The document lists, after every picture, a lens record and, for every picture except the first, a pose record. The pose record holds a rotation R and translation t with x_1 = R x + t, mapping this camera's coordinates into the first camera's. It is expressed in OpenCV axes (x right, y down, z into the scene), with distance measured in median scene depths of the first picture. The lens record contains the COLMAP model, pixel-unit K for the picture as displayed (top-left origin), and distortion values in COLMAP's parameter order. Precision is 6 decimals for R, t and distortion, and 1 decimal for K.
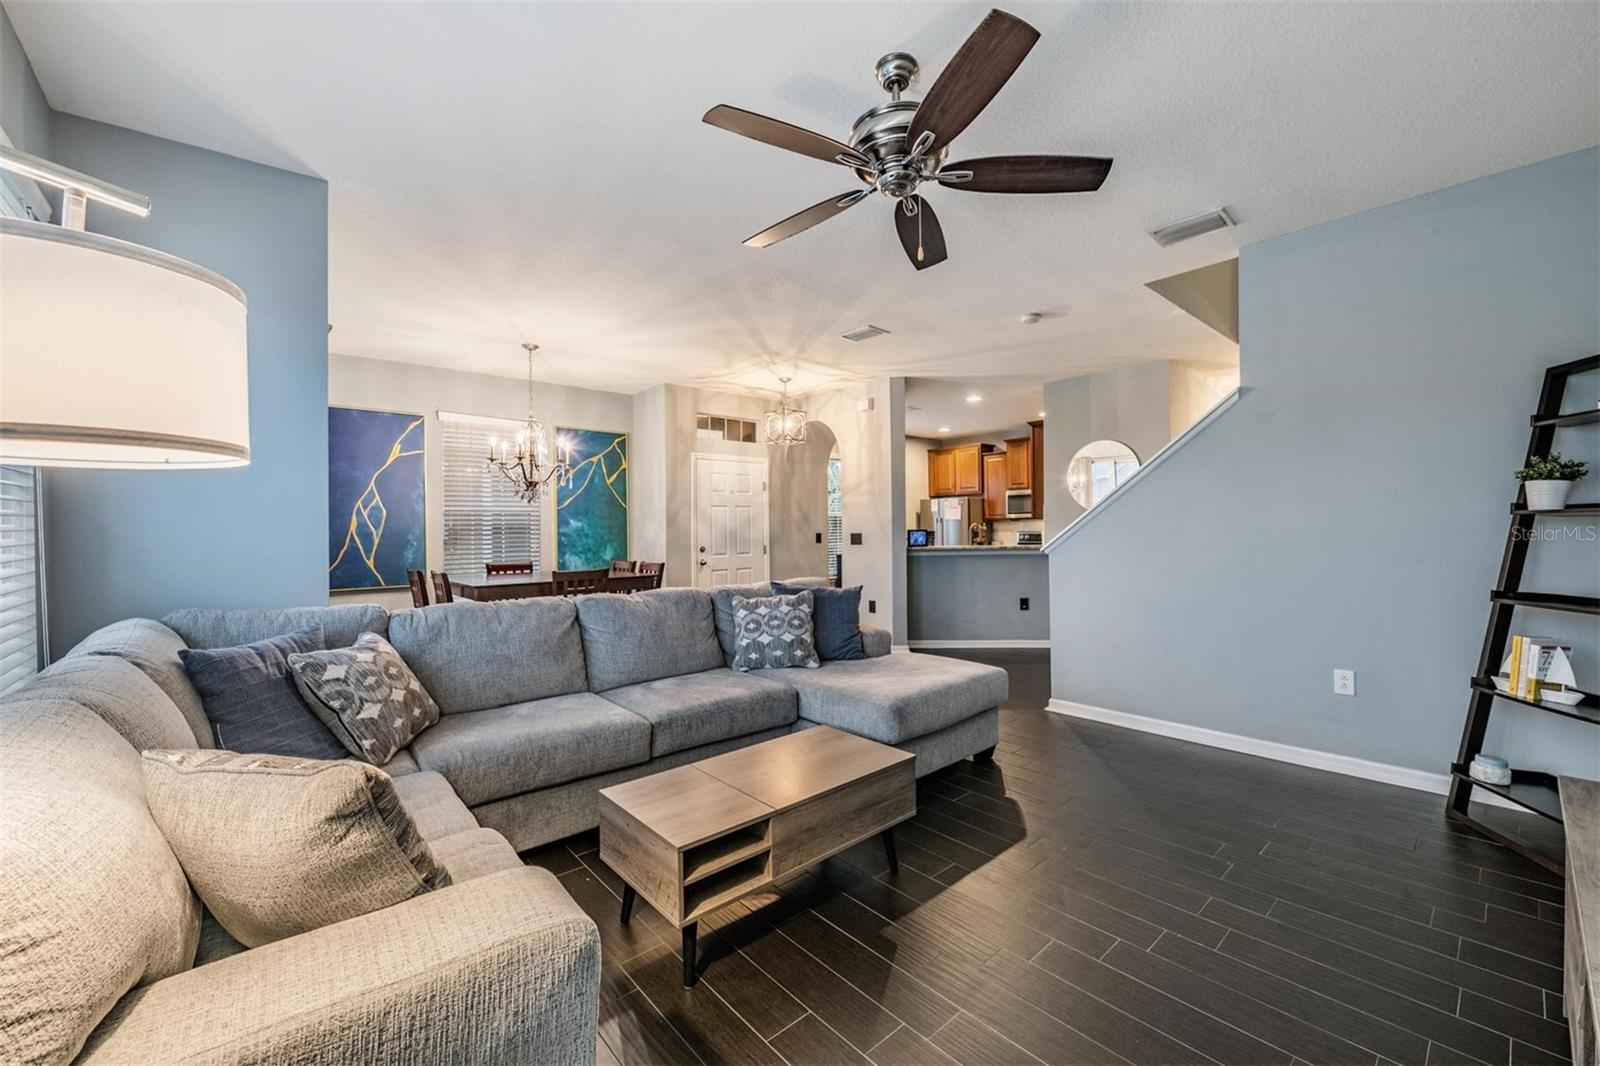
lens RADIAL K [[630.6, 0, 800.0], [0, 630.6, 533.0], [0, 0, 1]] dist [-0.011950, -0.000277]
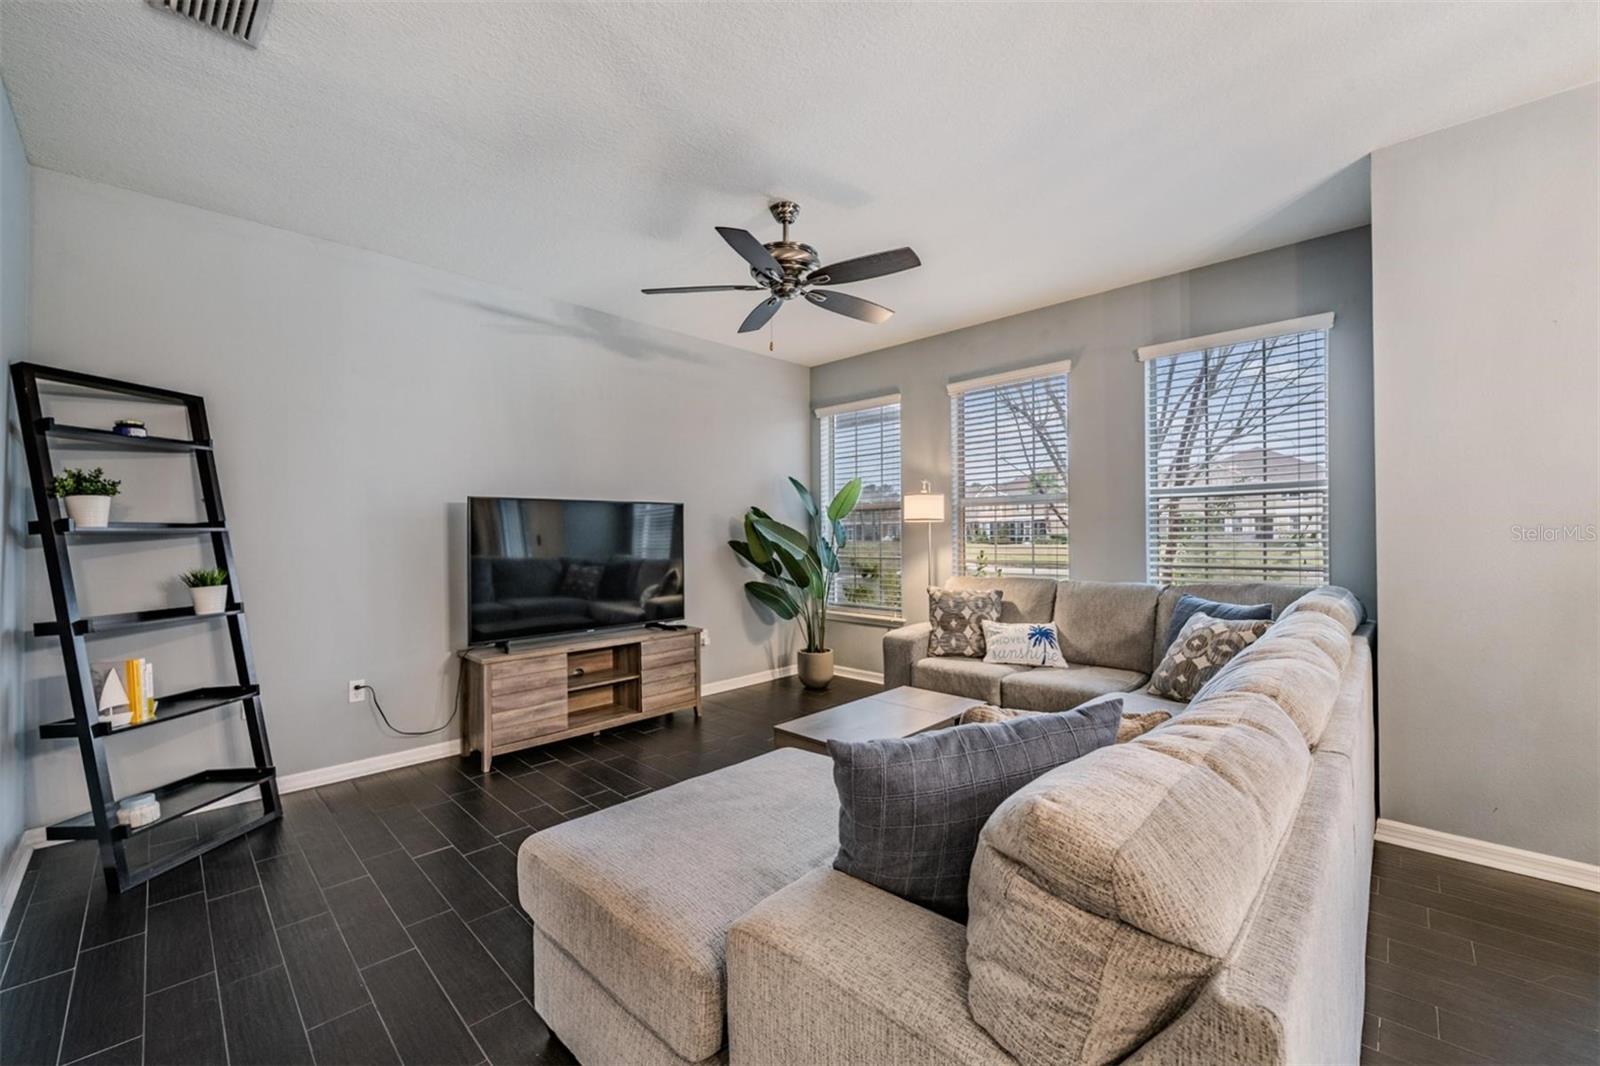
lens RADIAL K [[636.1, 0, 800.0], [0, 636.1, 533.0], [0, 0, 1]] dist [-0.006962, -0.000296]
pose [[-0.995804, 0.019147, -0.089481, 0.085904], [0.018563, 0.999801, 0.007363, -0.005893], [0.089604, 0.005671, -0.995961, 0.766743]]
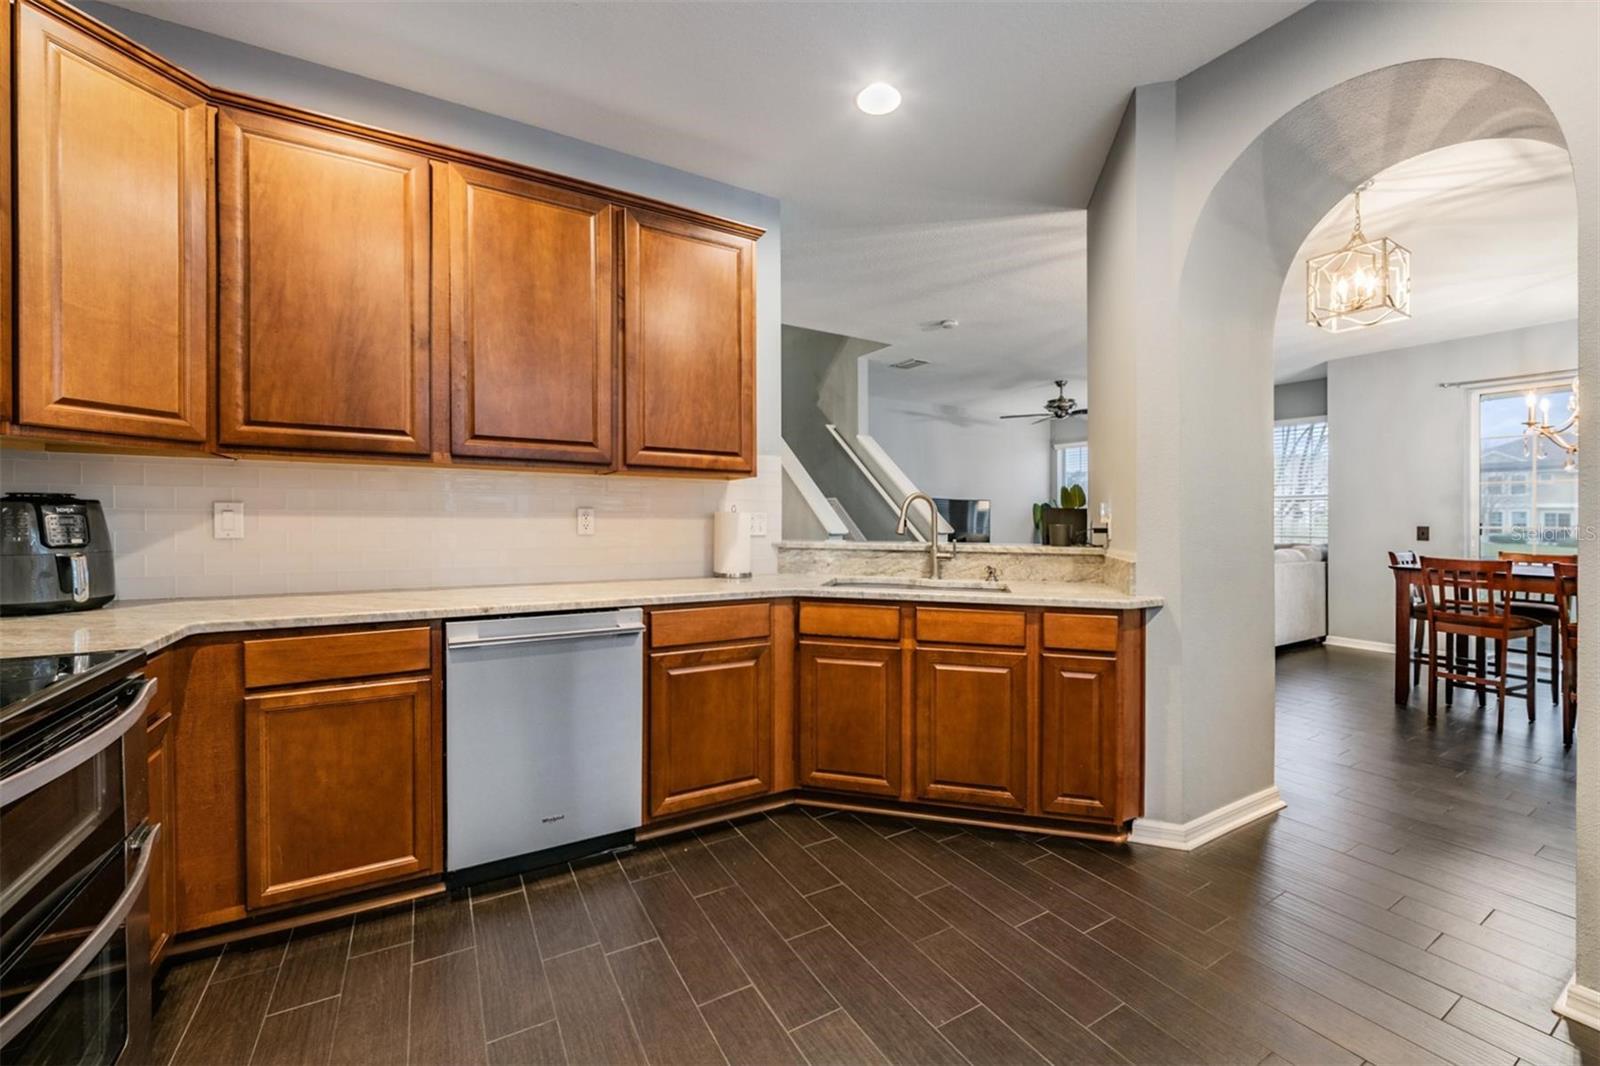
lens RADIAL K [[644.6, 0, 802.8], [0, 644.6, 525.5], [0, 0, 1]] dist [-0.001812, -0.000257]
pose [[-0.983370, 0.000913, 0.181613, 0.286994], [0.003044, 0.999930, 0.011457, 0.000846], [-0.181589, 0.011819, -0.983303, 1.487520]]
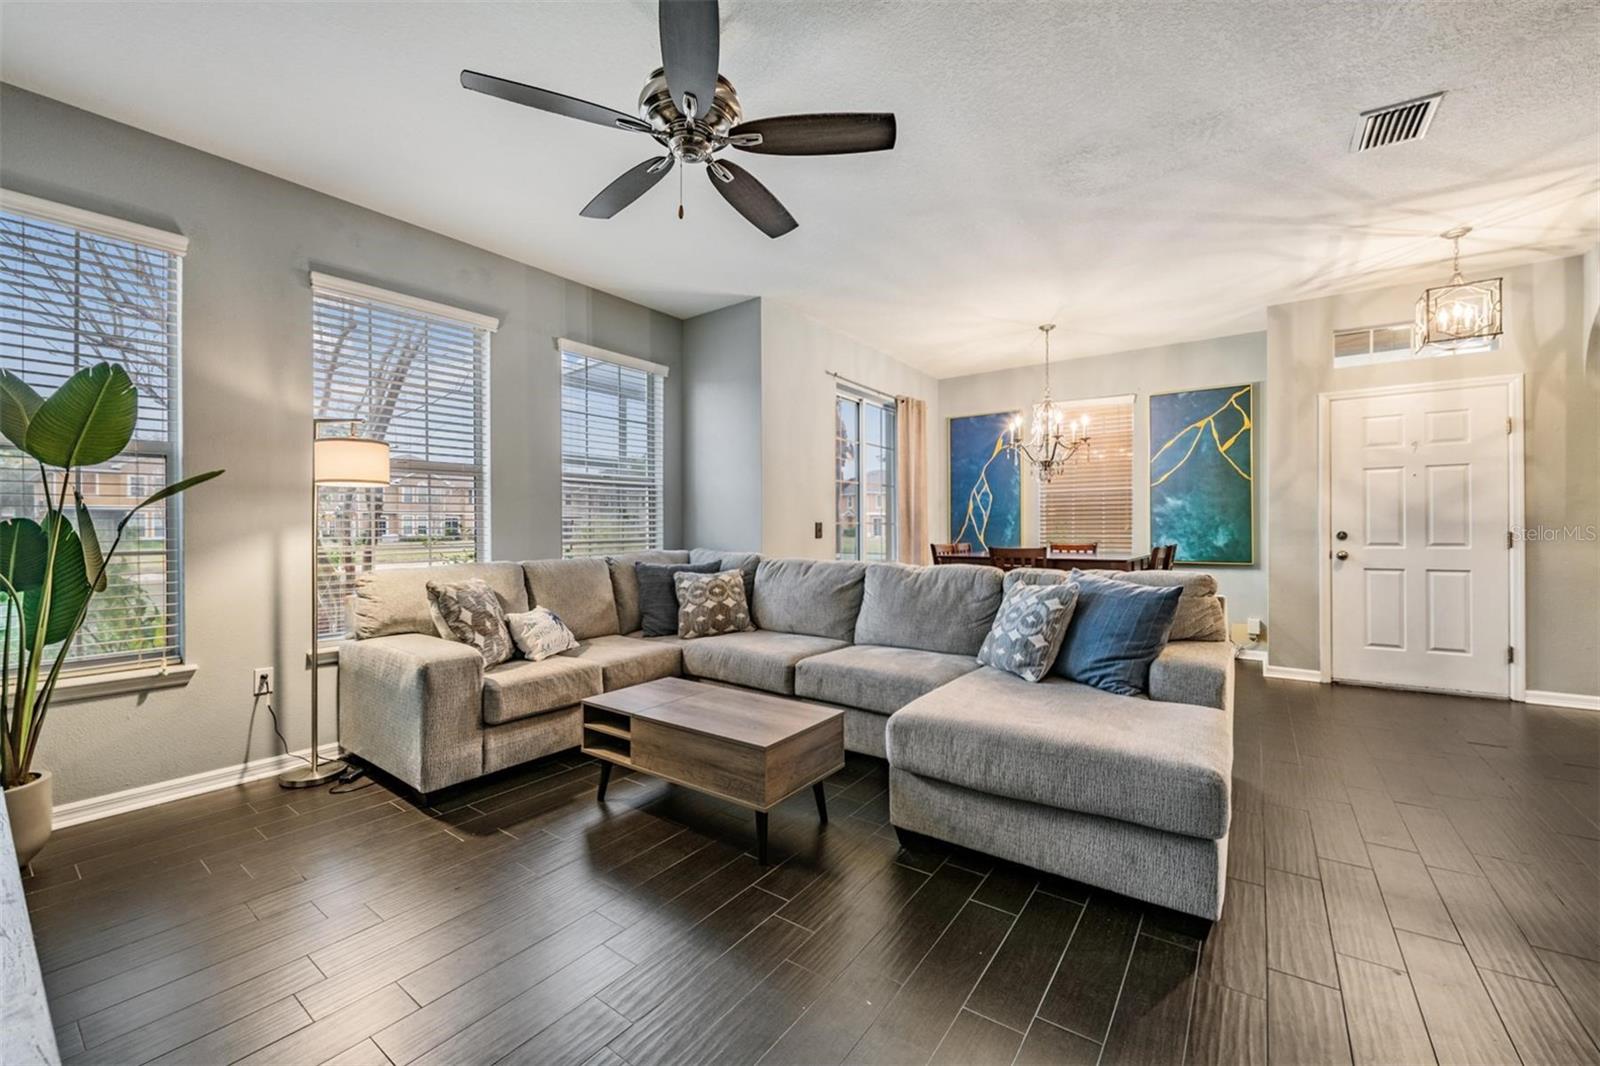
lens RADIAL K [[636.1, 0, 800.0], [0, 636.1, 533.0], [0, 0, 1]] dist [-0.006962, -0.000296]
pose [[0.233748, 0.019188, -0.972108, 0.375398], [-0.001926, 0.999812, 0.019272, 0.011951], [0.972295, -0.002633, 0.233741, 0.295940]]
